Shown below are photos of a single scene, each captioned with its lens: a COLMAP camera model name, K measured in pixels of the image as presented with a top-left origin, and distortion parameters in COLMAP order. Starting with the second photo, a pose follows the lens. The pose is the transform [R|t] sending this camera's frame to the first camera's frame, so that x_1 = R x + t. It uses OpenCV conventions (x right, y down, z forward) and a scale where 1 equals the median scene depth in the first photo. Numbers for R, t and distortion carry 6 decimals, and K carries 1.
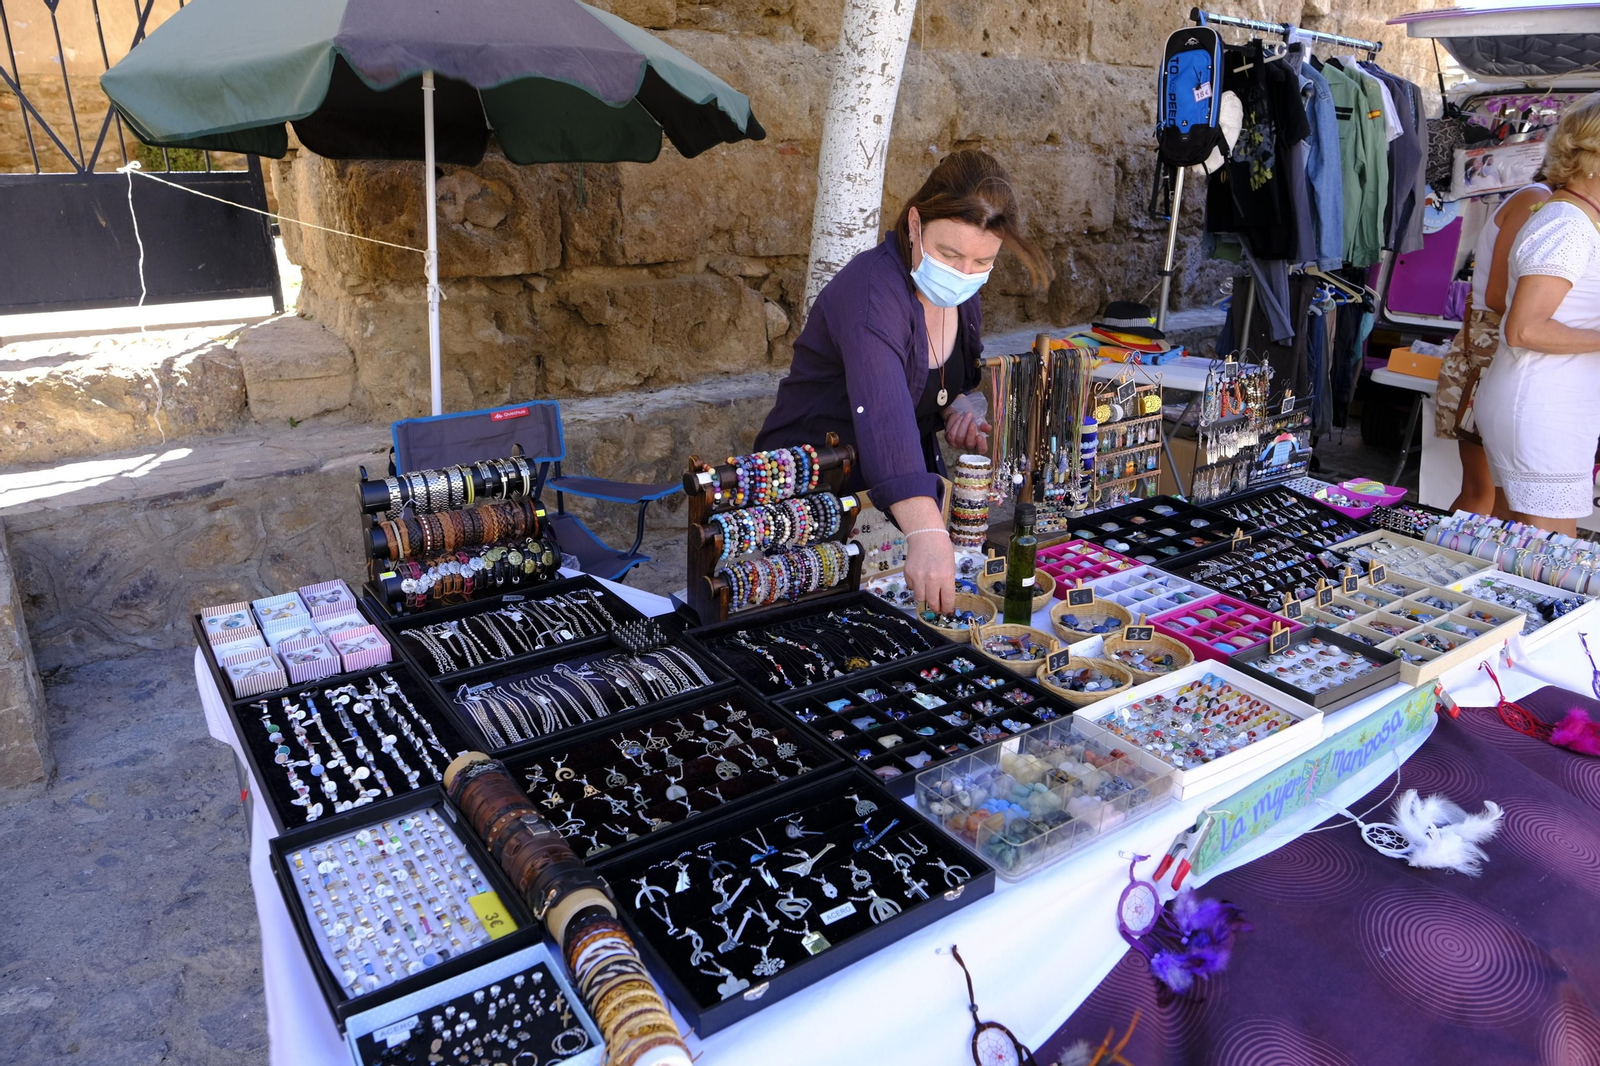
lens RADIAL K [[1084.9, 0, 800.0], [0, 1084.9, 533.0], [0, 0, 1]] dist [-0.036855, 0.029171]
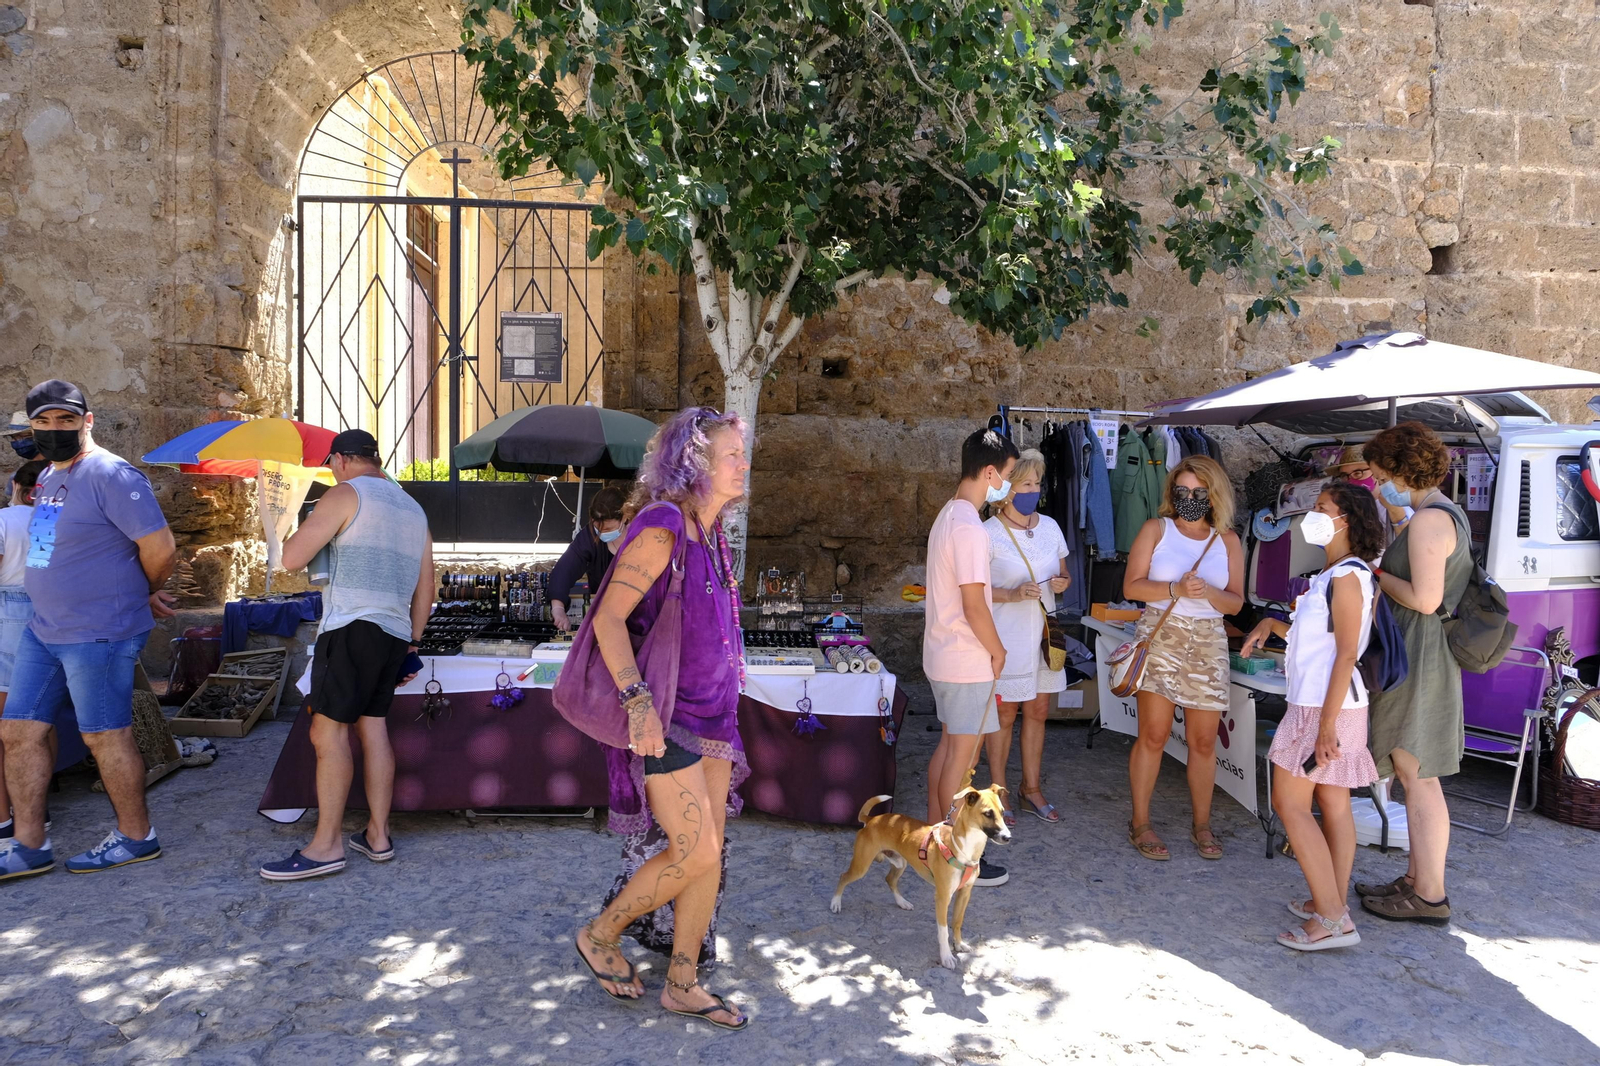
lens RADIAL K [[1084.9, 0, 800.0], [0, 1084.9, 533.0], [0, 0, 1]] dist [-0.036855, 0.029171]
pose [[0.863126, 0.041586, -0.503273, 0.837890], [-0.180897, 0.955928, -0.231254, 0.151113], [0.471476, 0.290642, 0.832609, -0.476076]]
